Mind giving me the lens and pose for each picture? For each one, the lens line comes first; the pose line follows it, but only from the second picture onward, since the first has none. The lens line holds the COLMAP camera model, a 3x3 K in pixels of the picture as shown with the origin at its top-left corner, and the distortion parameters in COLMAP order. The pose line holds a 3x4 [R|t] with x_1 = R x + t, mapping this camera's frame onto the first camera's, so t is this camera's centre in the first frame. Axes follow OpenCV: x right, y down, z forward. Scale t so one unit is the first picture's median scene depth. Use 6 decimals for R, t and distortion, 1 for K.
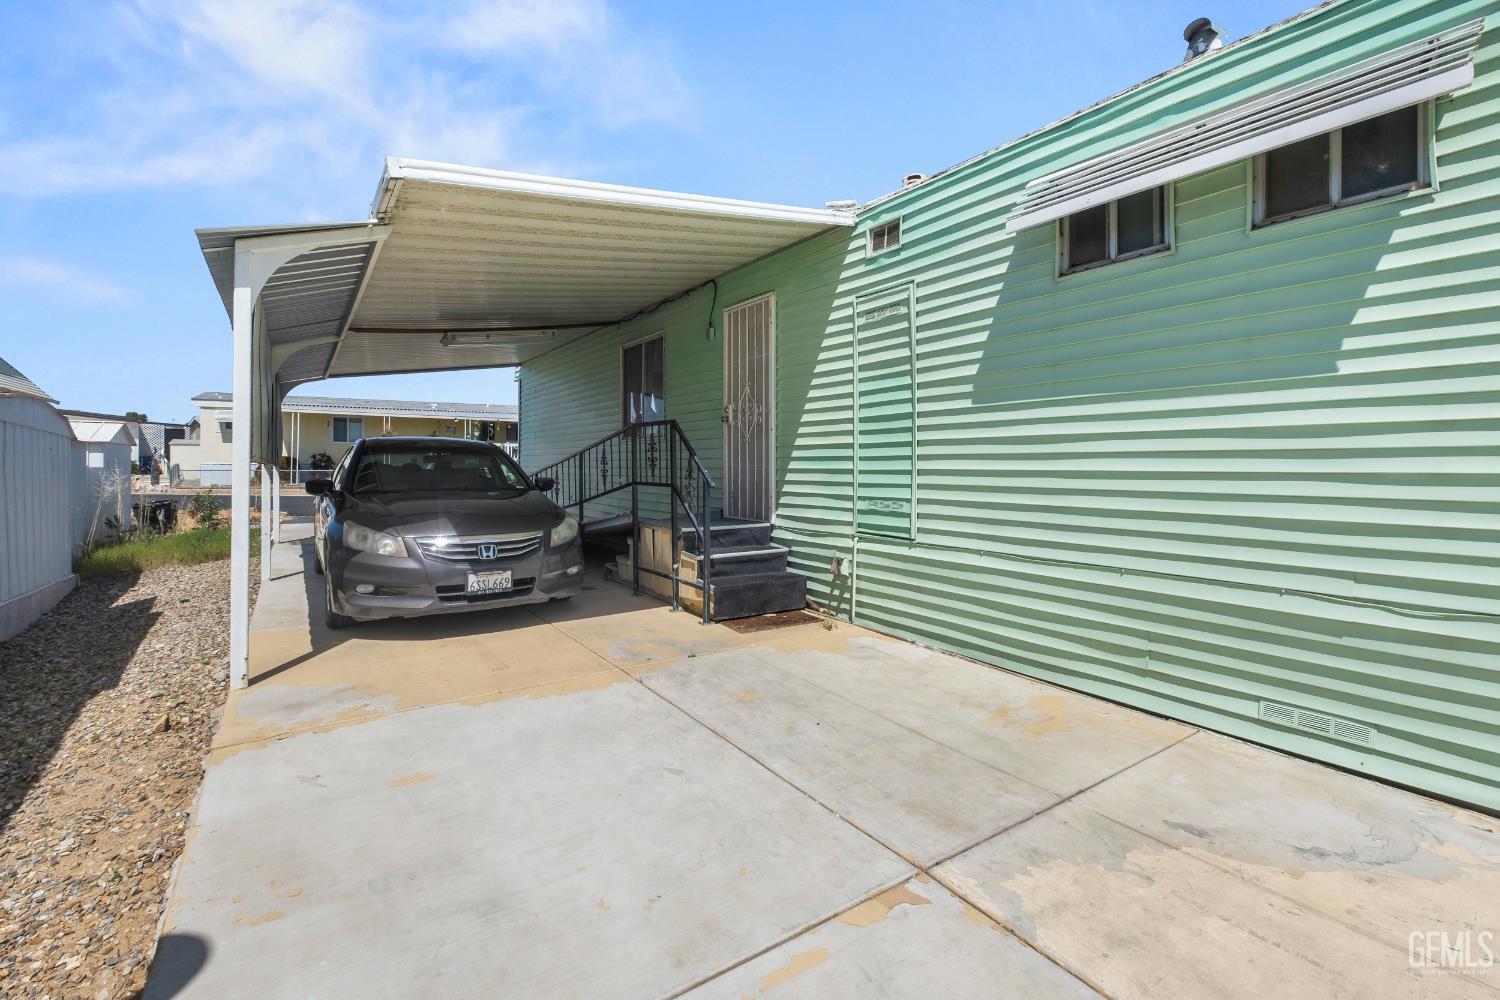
lens RADIAL K [[656.6, 0, 741.8], [0, 656.6, 471.1], [0, 0, 1]] dist [-0.004516, -0.000515]
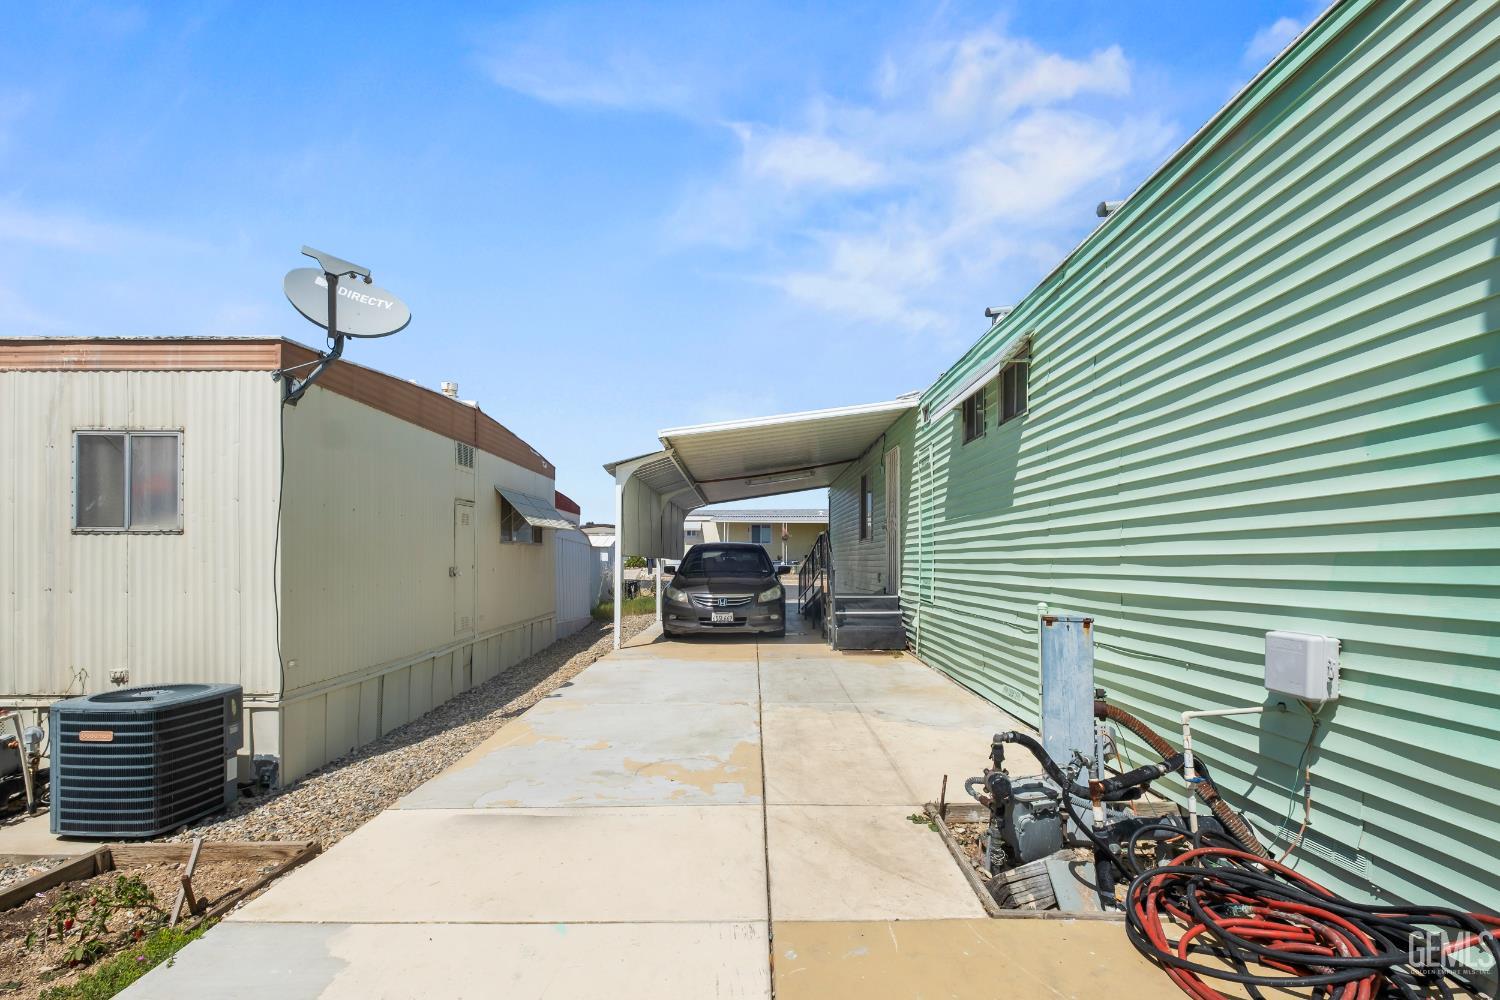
lens RADIAL K [[656.6, 0, 749.1], [0, 656.6, 561.7], [0, 0, 1]] dist [-0.004516, -0.000515]
pose [[0.823476, -0.001415, -0.567350, 0.731516], [-0.003813, 0.999961, -0.008028, 0.015869], [0.567339, 0.008775, 0.823438, -0.530365]]
